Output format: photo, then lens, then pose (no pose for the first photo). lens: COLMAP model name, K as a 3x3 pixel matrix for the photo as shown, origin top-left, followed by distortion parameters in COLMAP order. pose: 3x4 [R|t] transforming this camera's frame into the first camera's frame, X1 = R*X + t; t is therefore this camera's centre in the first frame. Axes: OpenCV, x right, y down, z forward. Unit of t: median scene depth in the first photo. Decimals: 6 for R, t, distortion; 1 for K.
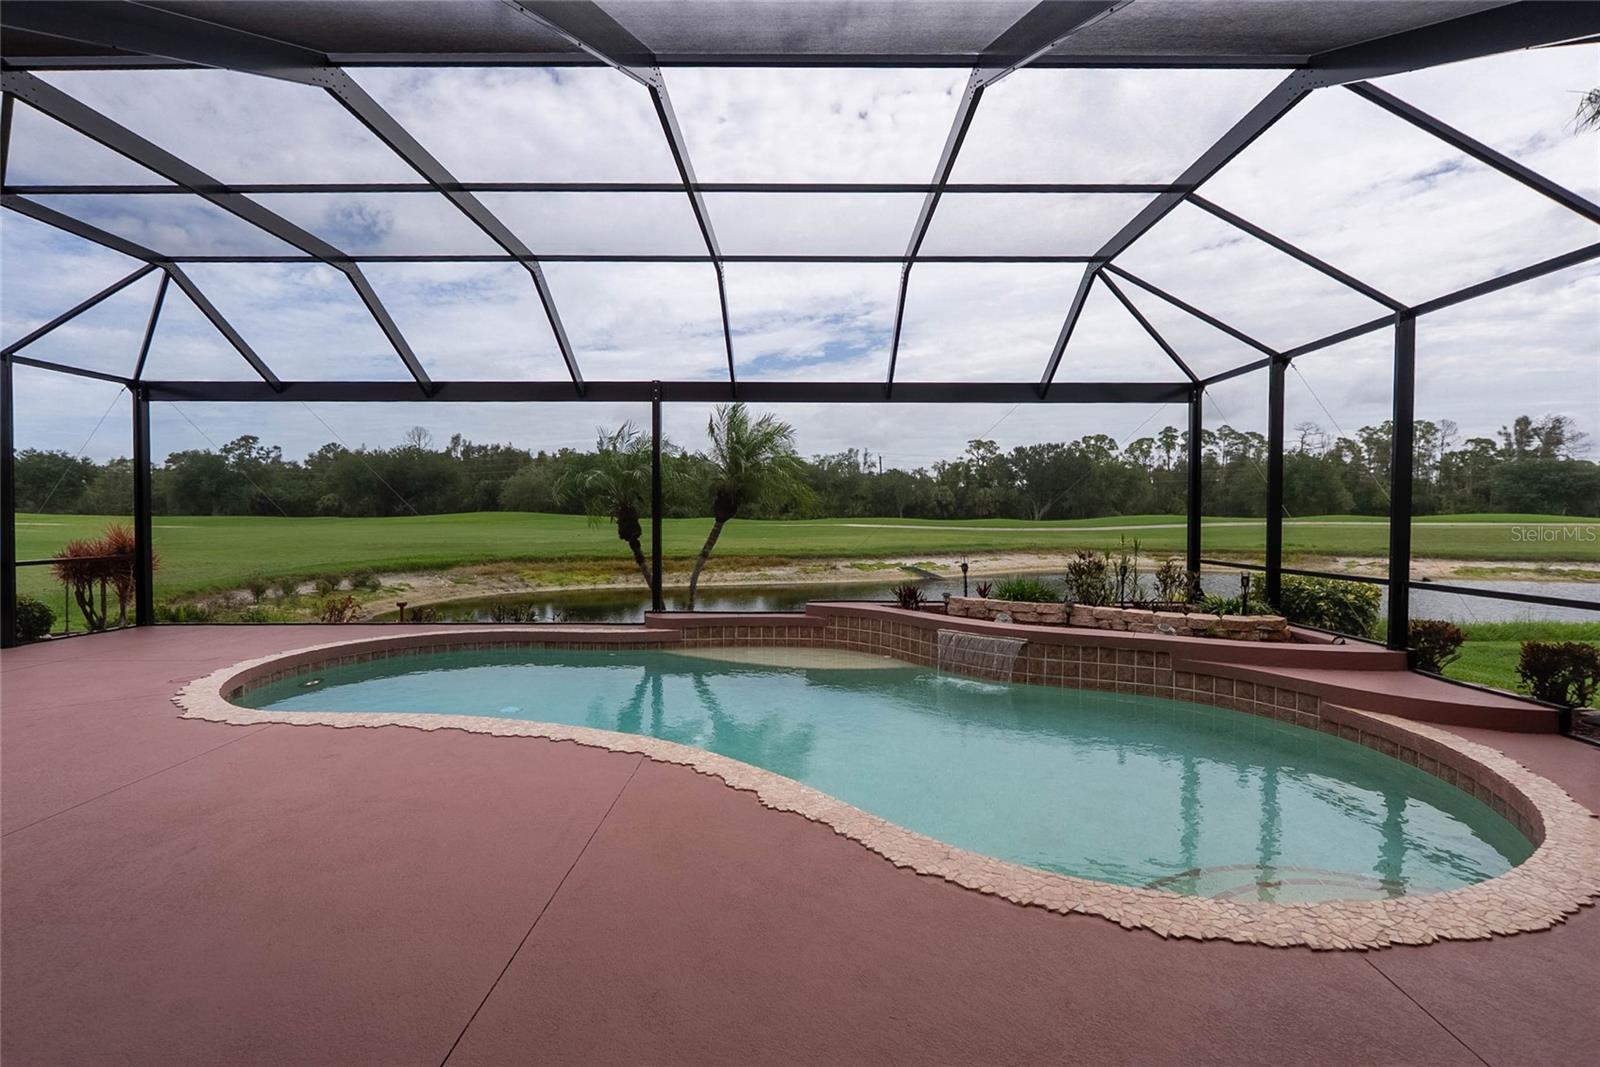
lens RADIAL K [[674.6, 0, 801.6], [0, 674.6, 528.1], [0, 0, 1]] dist [-0.001571, -0.000666]
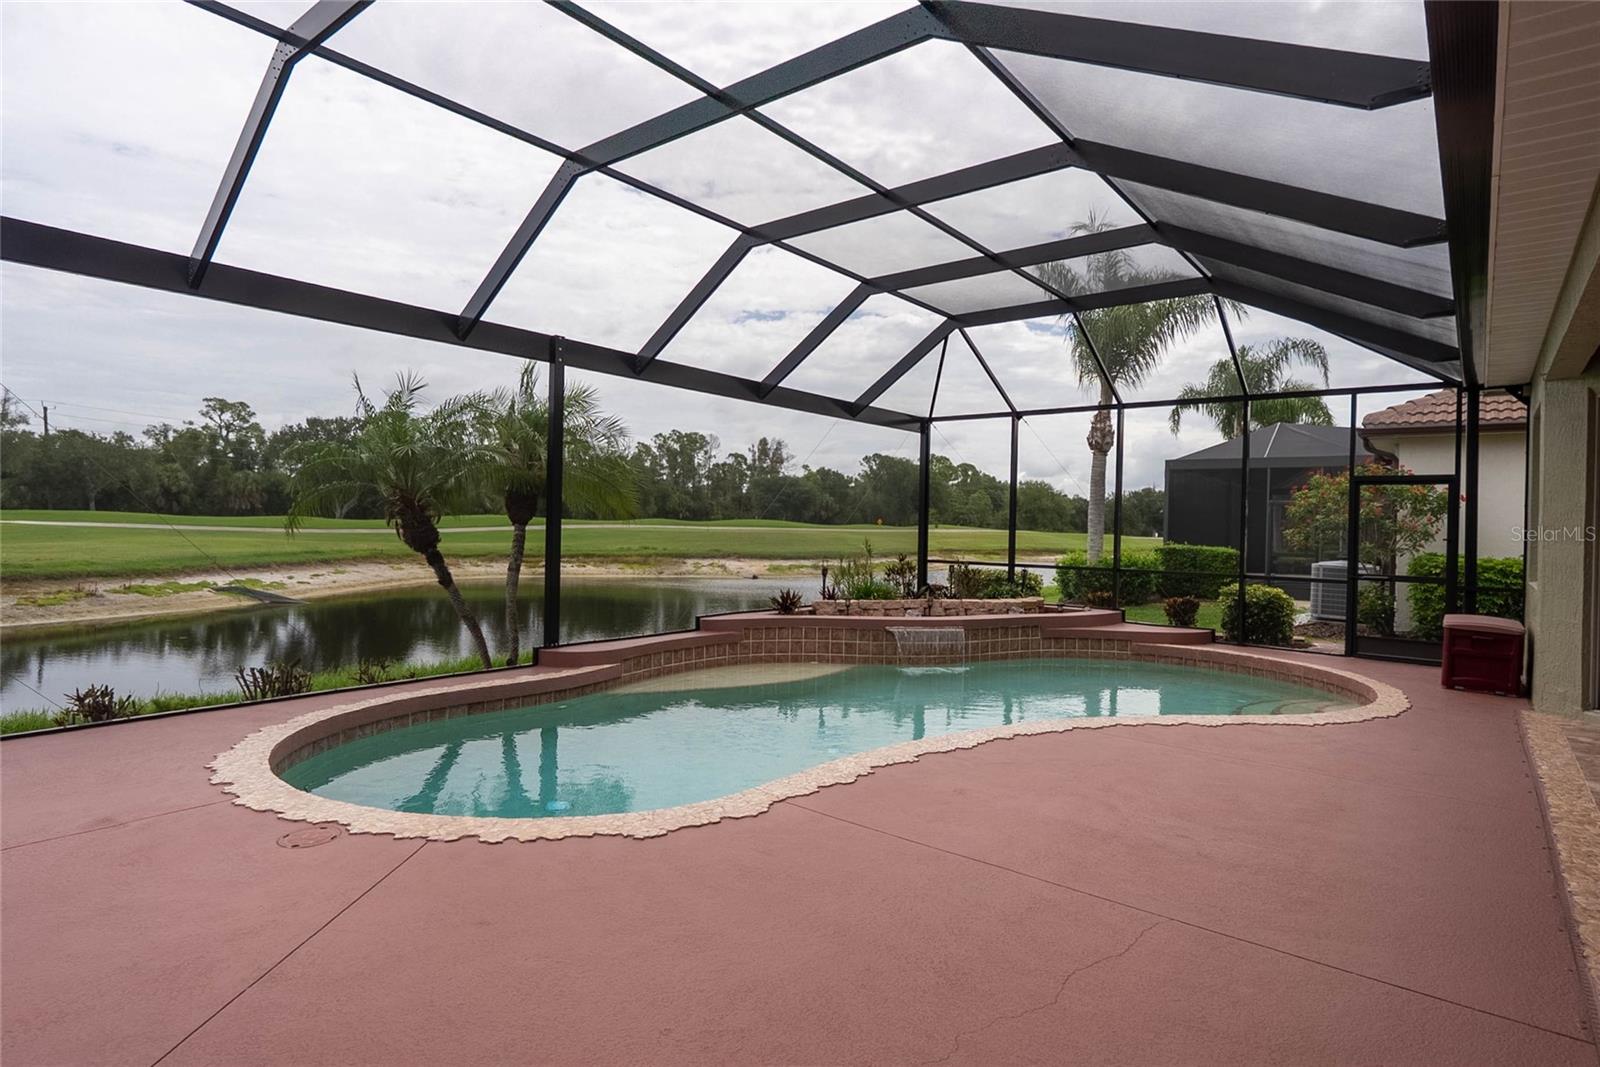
lens RADIAL K [[849.3, 0, 804.9], [0, 849.3, 532.8], [0, 0, 1]] dist [-0.004306, -0.000762]
pose [[0.617774, 0.003175, 0.786349, -0.140139], [-0.006396, 0.999979, 0.000988, -0.000582], [-0.786330, -0.005640, 0.617781, 0.037307]]
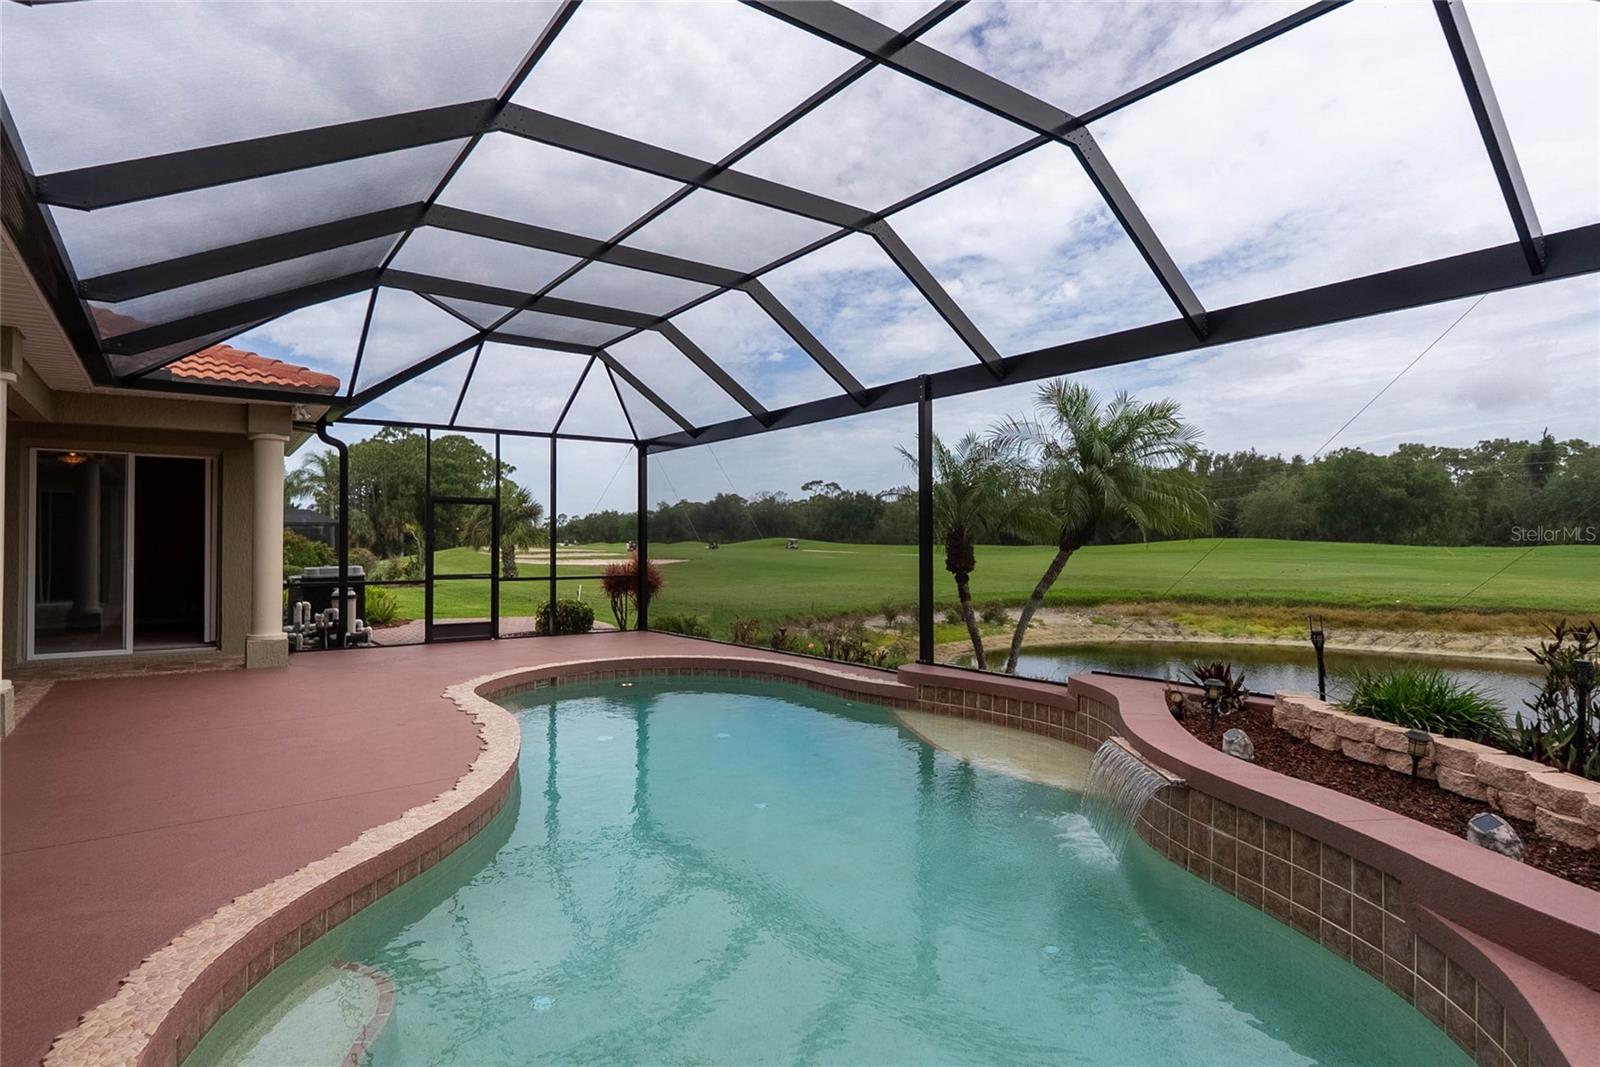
lens RADIAL K [[846.3, 0, 807.4], [0, 846.3, 514.3], [0, 0, 1]] dist [-0.004835, -0.000036]
pose [[0.597135, -0.032215, -0.801494, 0.092084], [-0.010225, 0.998806, -0.047763, -0.000363], [0.802076, 0.036716, 0.596092, 0.051424]]
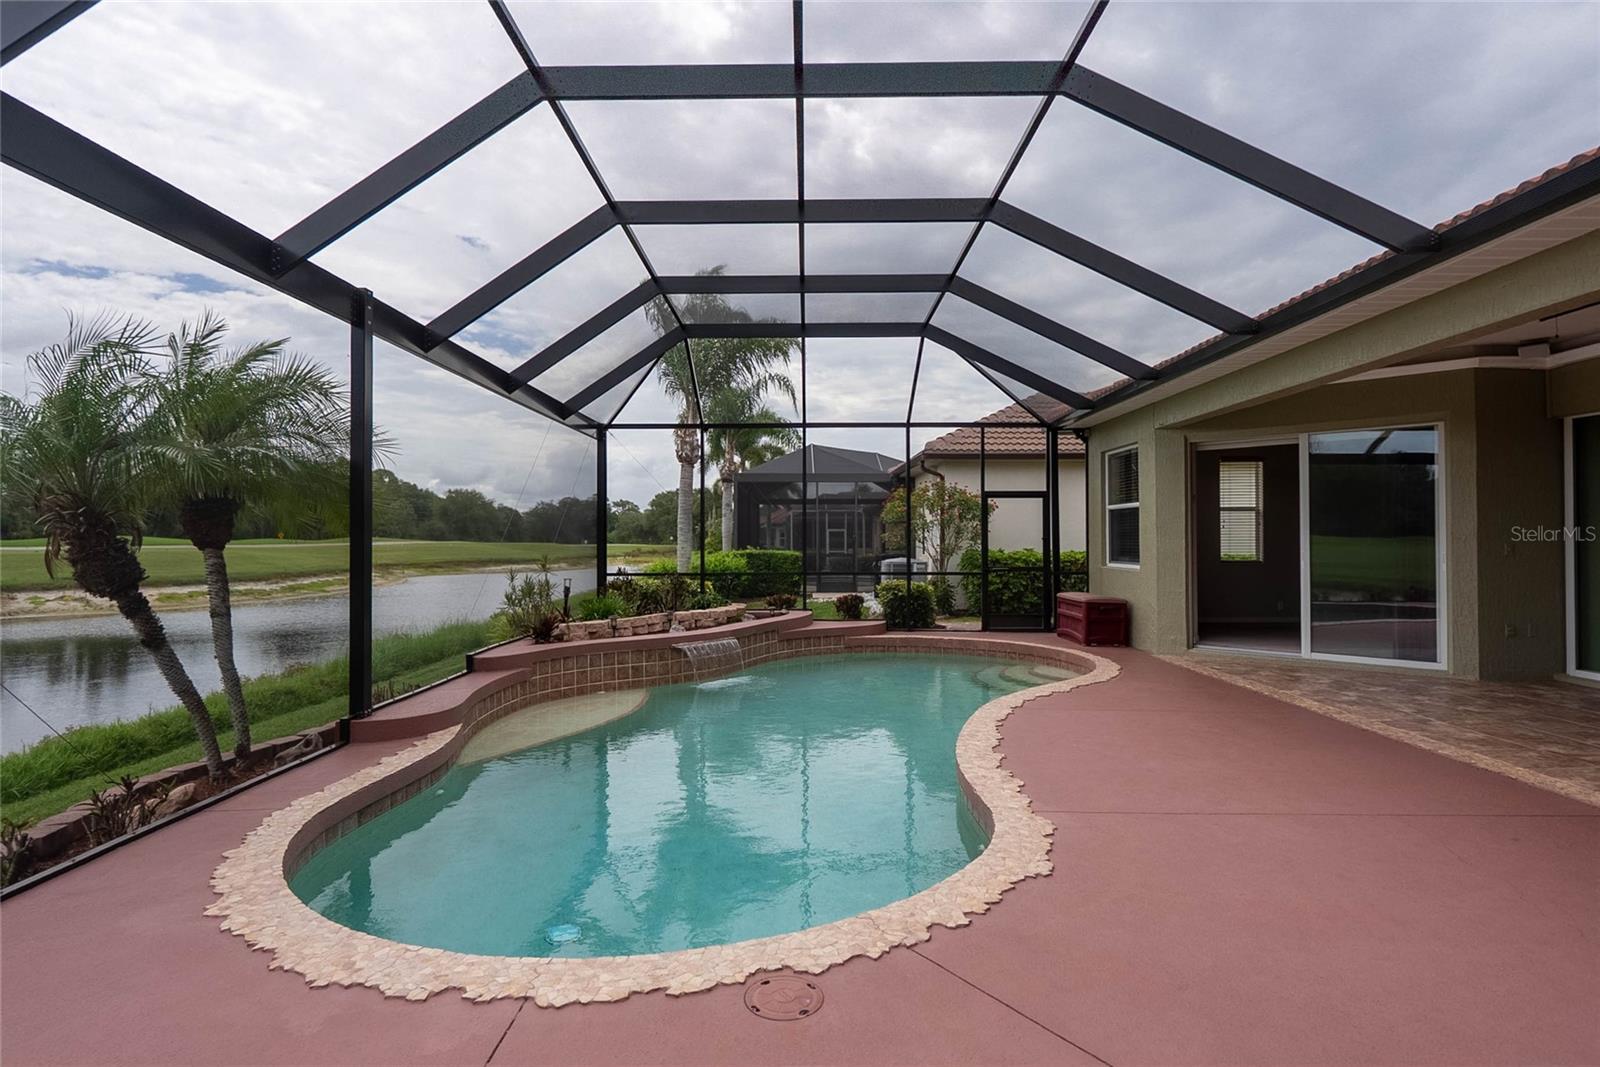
lens RADIAL K [[846.3, 0, 807.4], [0, 846.3, 514.3], [0, 0, 1]] dist [-0.004835, -0.000036]
pose [[-0.000253, 0.026457, 0.999650, -0.161193], [0.020728, 0.999435, -0.026446, -0.001781], [-0.999785, 0.020714, -0.000801, 0.115755]]
